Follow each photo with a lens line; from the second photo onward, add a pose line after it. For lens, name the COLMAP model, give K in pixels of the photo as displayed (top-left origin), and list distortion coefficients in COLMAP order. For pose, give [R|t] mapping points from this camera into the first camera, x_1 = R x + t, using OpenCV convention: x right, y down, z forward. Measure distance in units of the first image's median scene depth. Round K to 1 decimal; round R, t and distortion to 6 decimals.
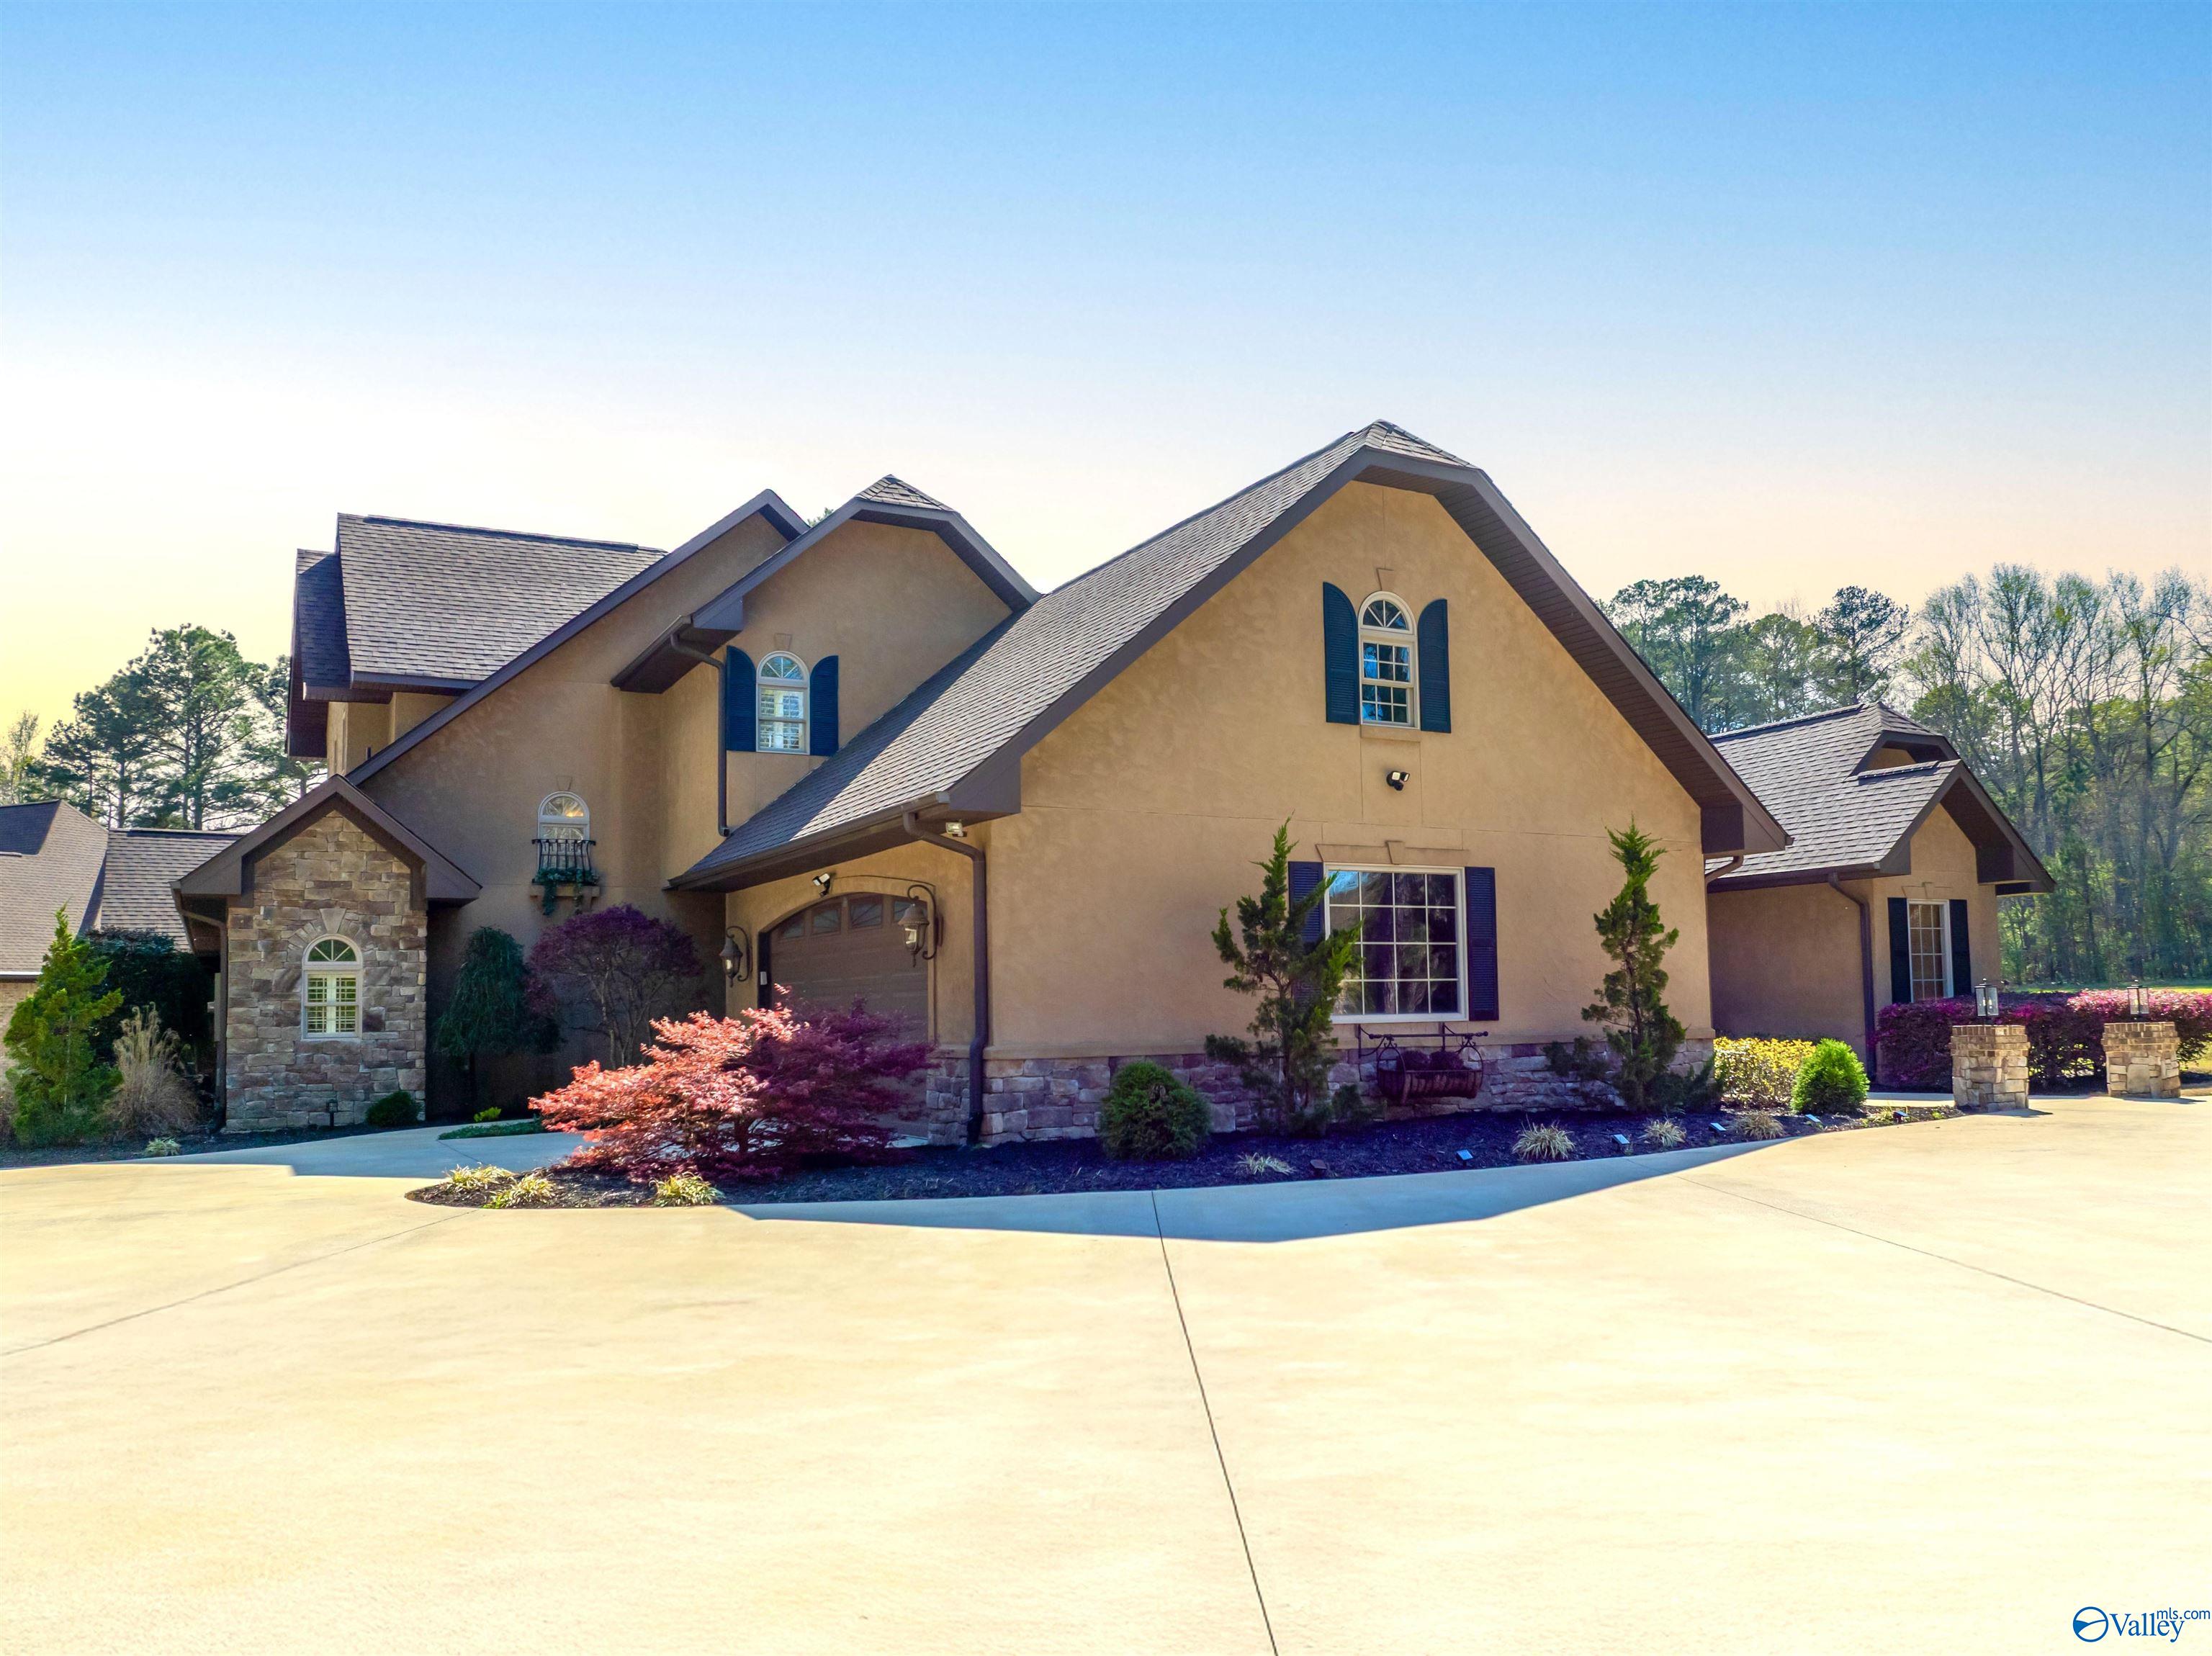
lens RADIAL K [[1670.0, 0, 1112.5], [0, 1670.0, 836.0], [0, 0, 1]] dist [-0.017049, -0.013925]
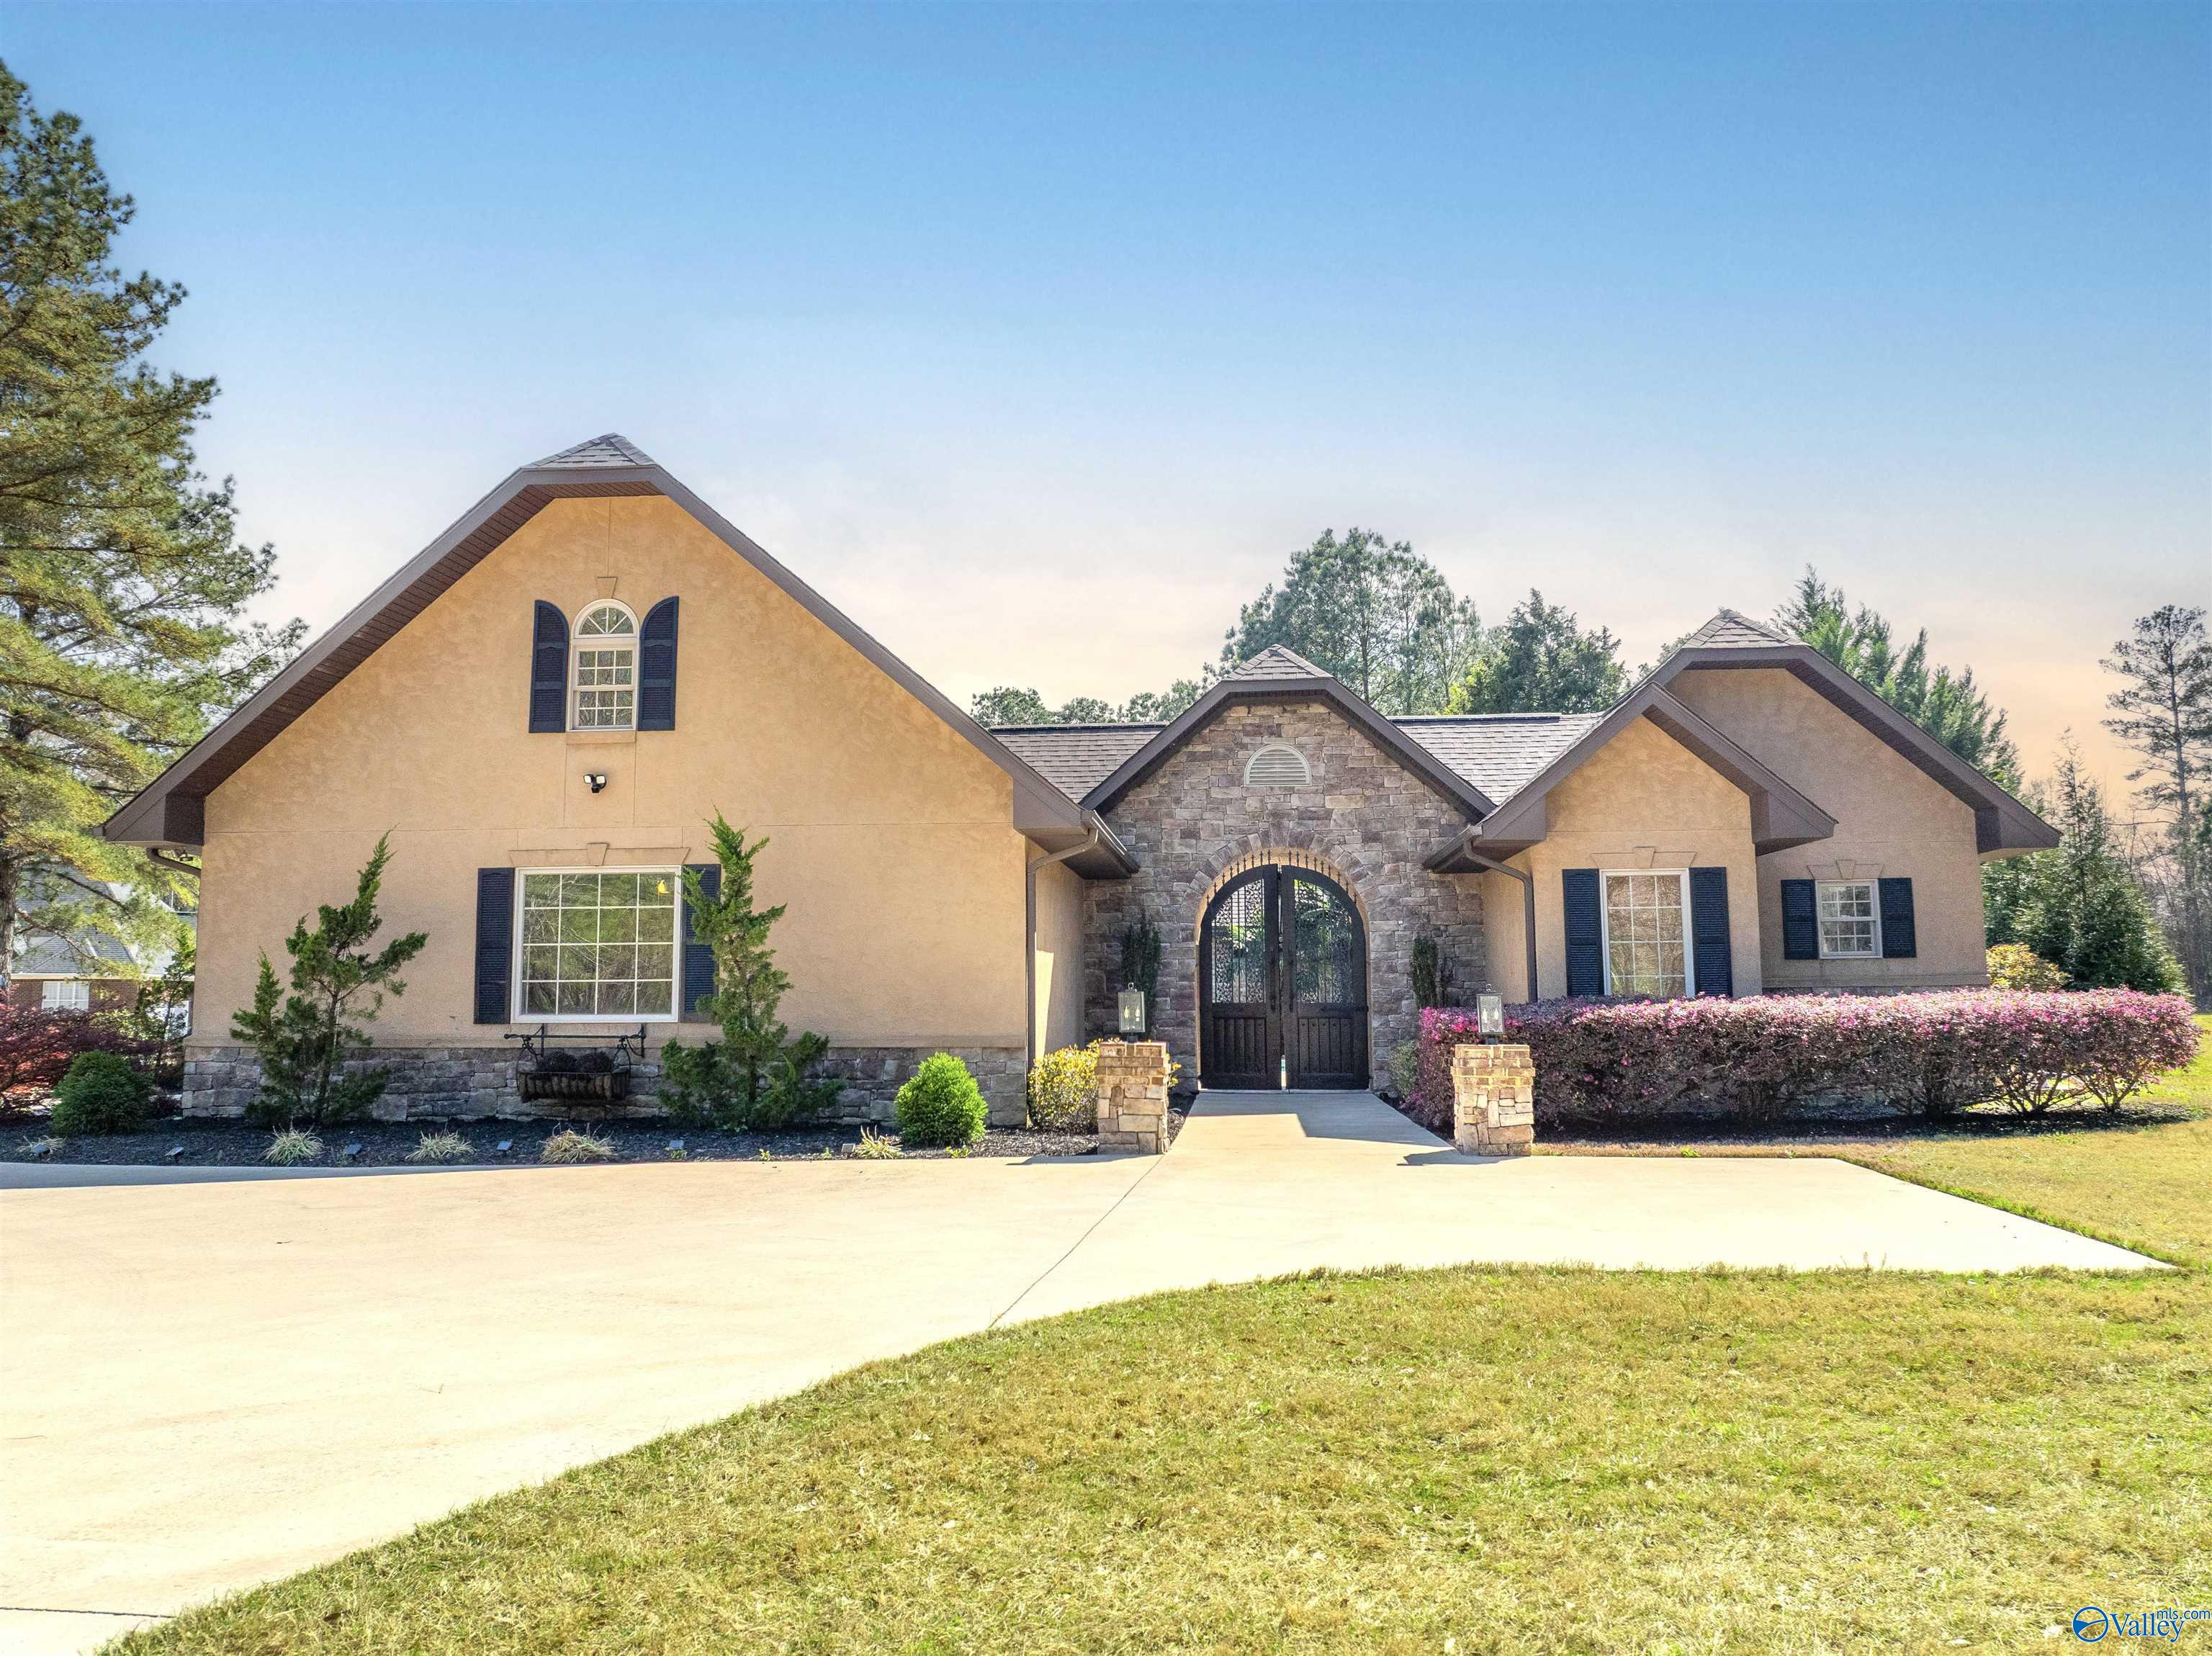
lens RADIAL K [[1557.5, 0, 1112.7], [0, 1557.5, 765.2], [0, 0, 1]] dist [-0.034445, 0.004992]
pose [[0.824975, -0.074845, -0.560191, 0.947775], [0.051091, 0.997010, -0.057967, 0.026218], [0.562855, 0.019200, 0.826333, 0.391298]]
